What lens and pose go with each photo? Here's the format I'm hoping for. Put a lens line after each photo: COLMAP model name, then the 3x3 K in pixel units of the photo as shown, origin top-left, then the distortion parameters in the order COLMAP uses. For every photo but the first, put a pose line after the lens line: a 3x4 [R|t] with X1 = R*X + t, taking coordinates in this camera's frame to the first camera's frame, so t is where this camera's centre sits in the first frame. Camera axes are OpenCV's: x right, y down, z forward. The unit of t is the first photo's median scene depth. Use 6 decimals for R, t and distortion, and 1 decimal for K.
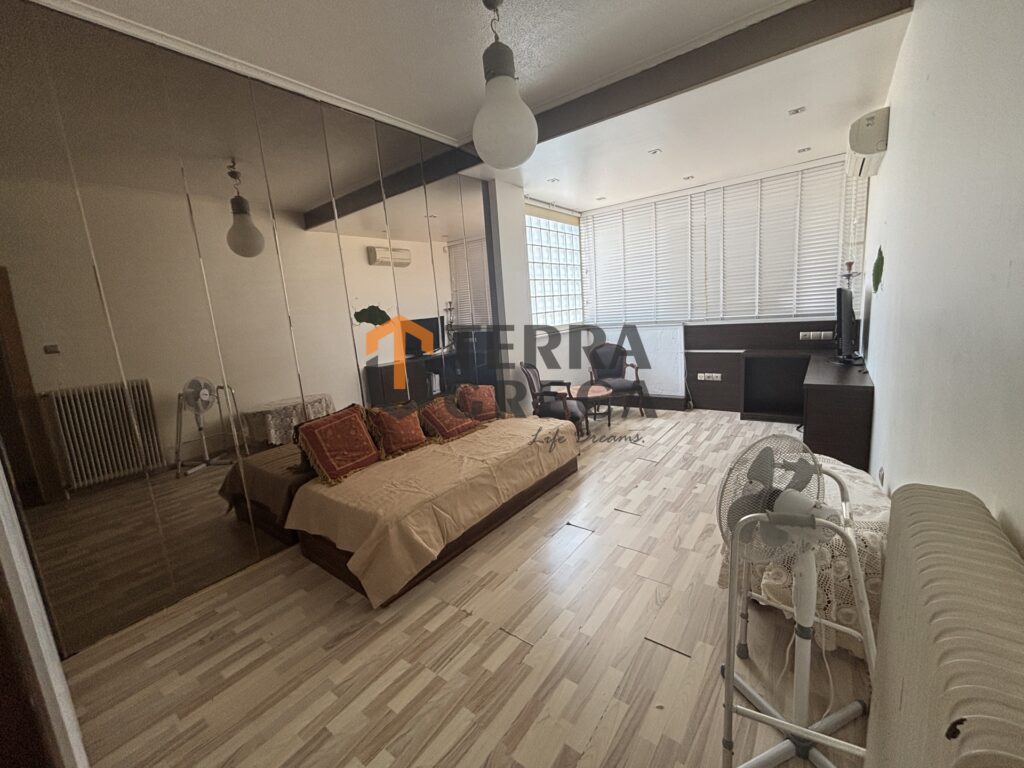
lens RADIAL K [[417.2, 0, 509.6], [0, 417.2, 380.1], [0, 0, 1]] dist [0.003214, 0.000514]
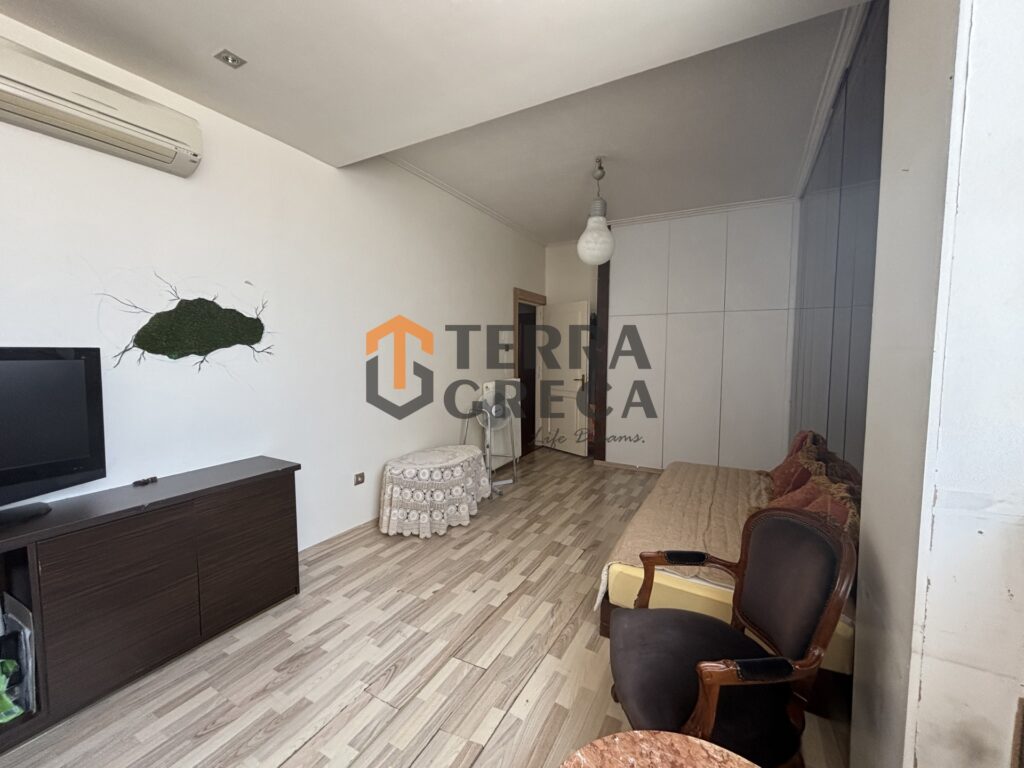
lens RADIAL K [[417.2, 0, 509.6], [0, 417.2, 380.1], [0, 0, 1]] dist [0.003214, 0.000514]
pose [[-0.987414, 0.081956, -0.135263, 0.298680], [0.046956, 0.968610, 0.244110, -0.232669], [0.151023, 0.234686, -0.960268, 1.298567]]
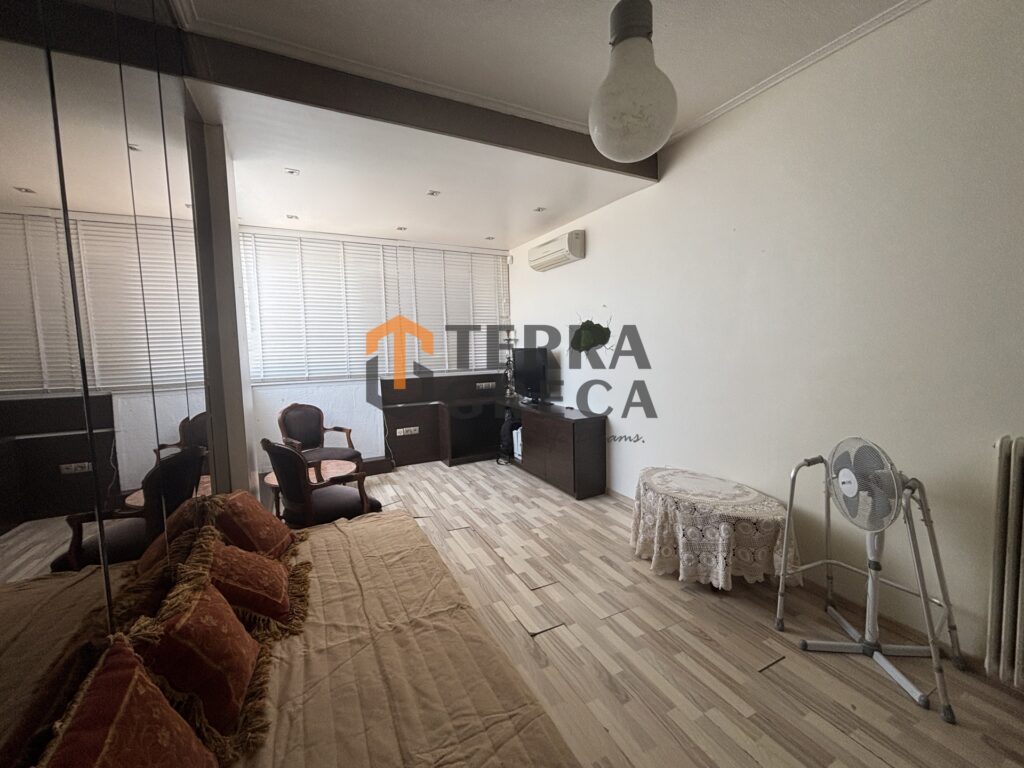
lens RADIAL K [[417.2, 0, 509.6], [0, 417.2, 380.1], [0, 0, 1]] dist [0.003214, 0.000514]
pose [[0.439092, -0.013684, 0.898338, -0.376637], [0.140869, 0.988566, -0.053796, -0.050895], [-0.887330, 0.150169, 0.435999, 0.440544]]
